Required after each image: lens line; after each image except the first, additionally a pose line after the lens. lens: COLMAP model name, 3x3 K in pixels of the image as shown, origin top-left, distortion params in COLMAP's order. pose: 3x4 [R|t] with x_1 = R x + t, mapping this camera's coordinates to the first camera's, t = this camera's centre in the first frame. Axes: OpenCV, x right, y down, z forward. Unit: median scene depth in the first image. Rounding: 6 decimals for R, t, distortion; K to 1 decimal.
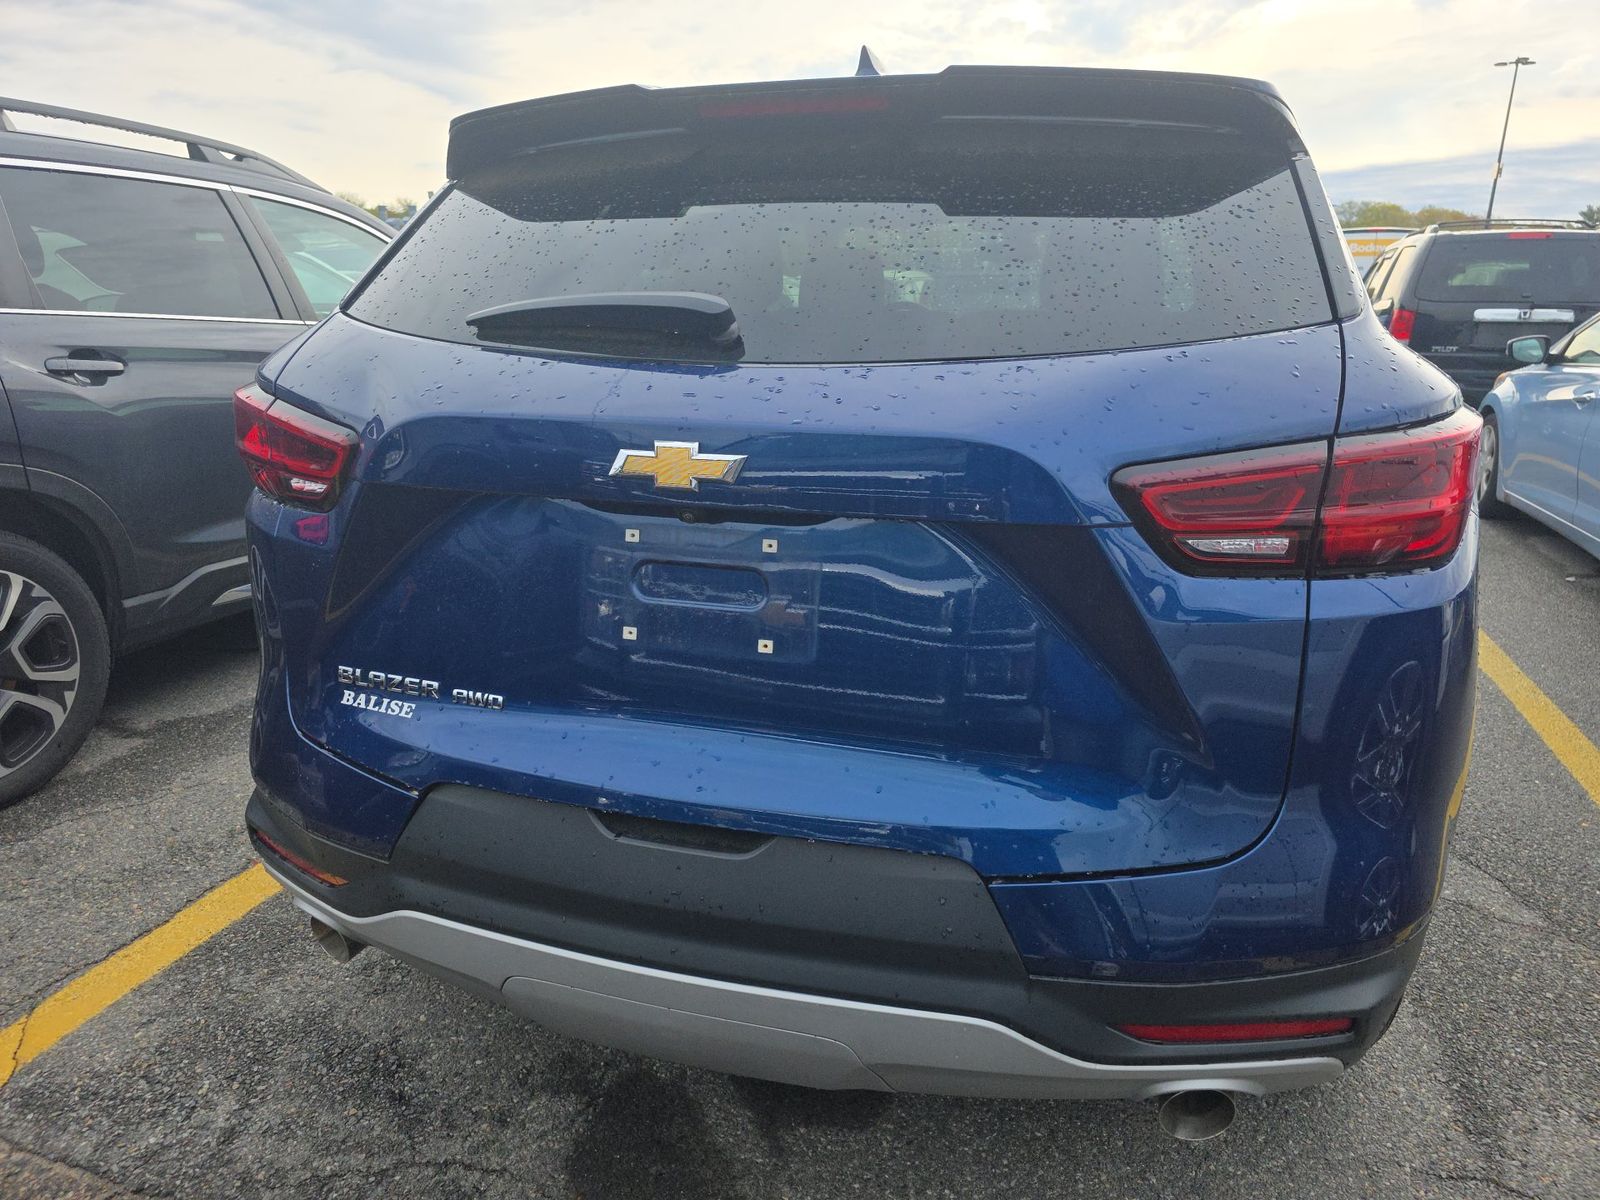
lens RADIAL K [[1056.4, 0, 792.2], [0, 1056.4, 583.8], [0, 0, 1]] dist [0.063791, -0.056114]
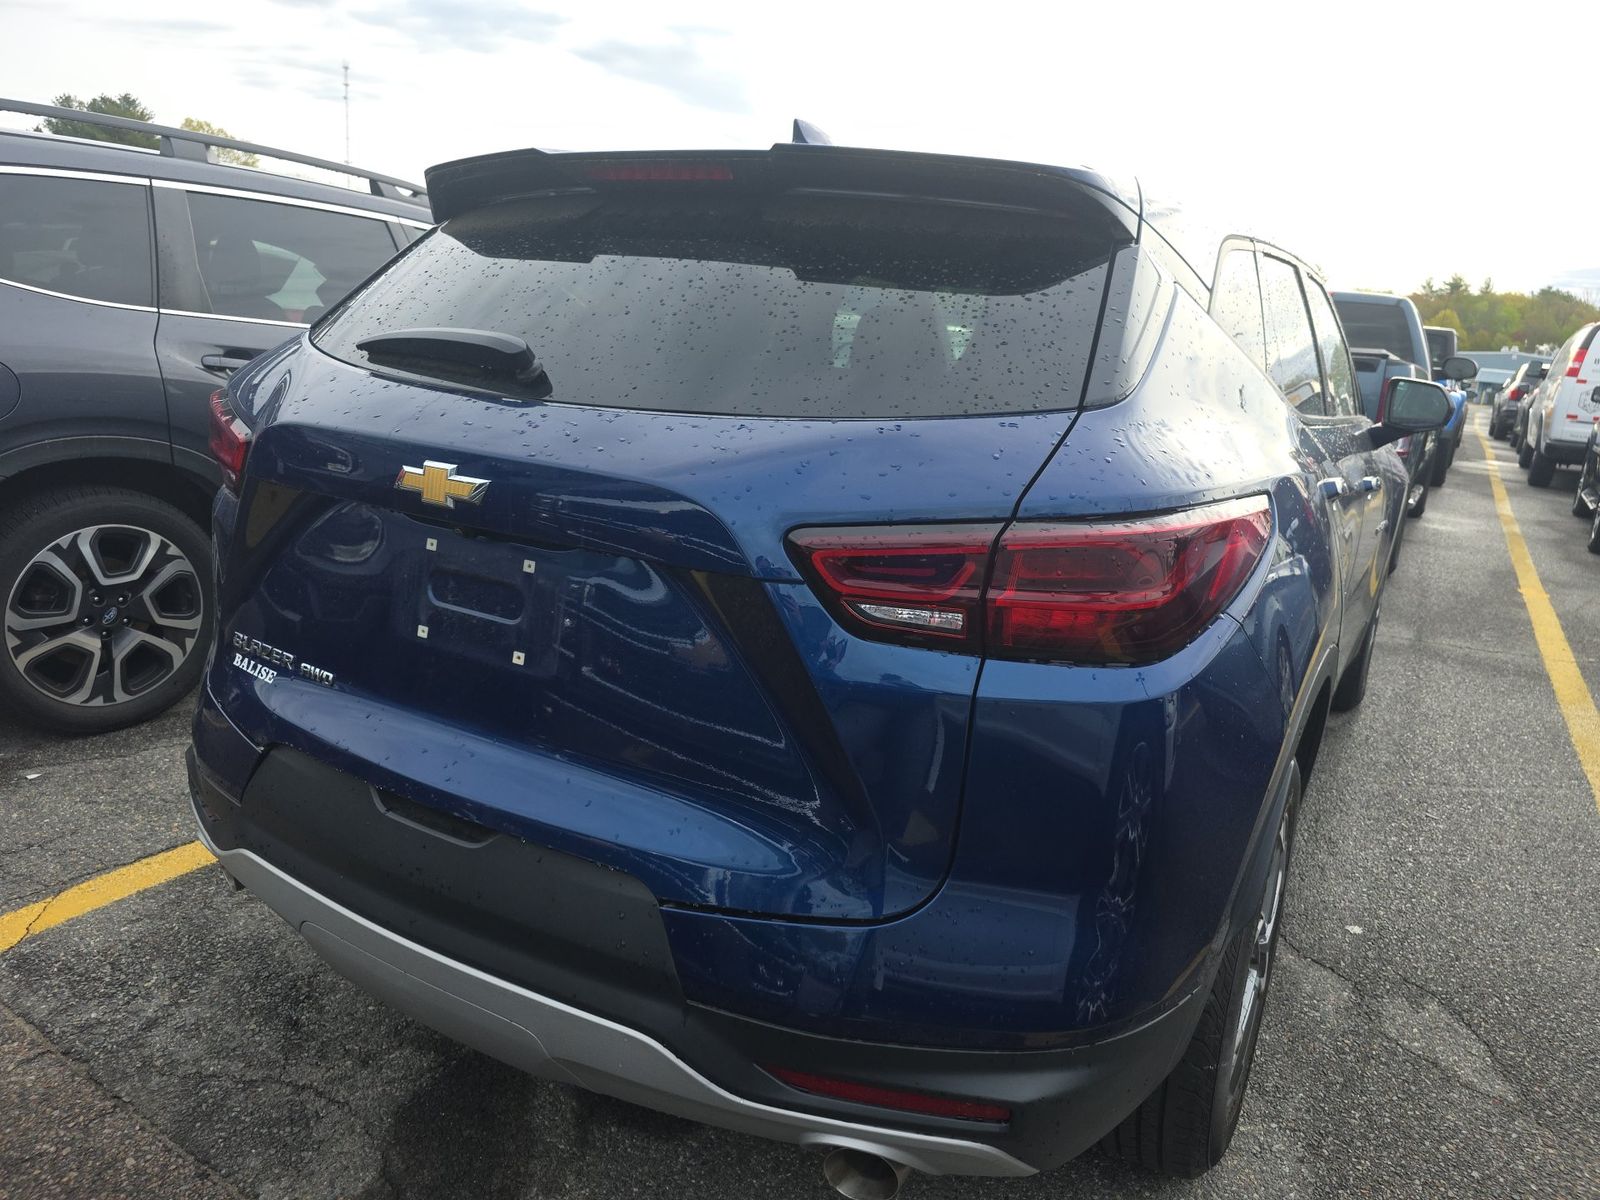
lens RADIAL K [[1050.2, 0, 800.0], [0, 1050.2, 600.0], [0, 0, 1]] dist [0.065788, -0.061137]
pose [[0.971720, 0.119246, -0.203814, 0.352487], [-0.124229, 0.992184, -0.011785, -0.017488], [0.200815, 0.036771, 0.978939, -0.009186]]
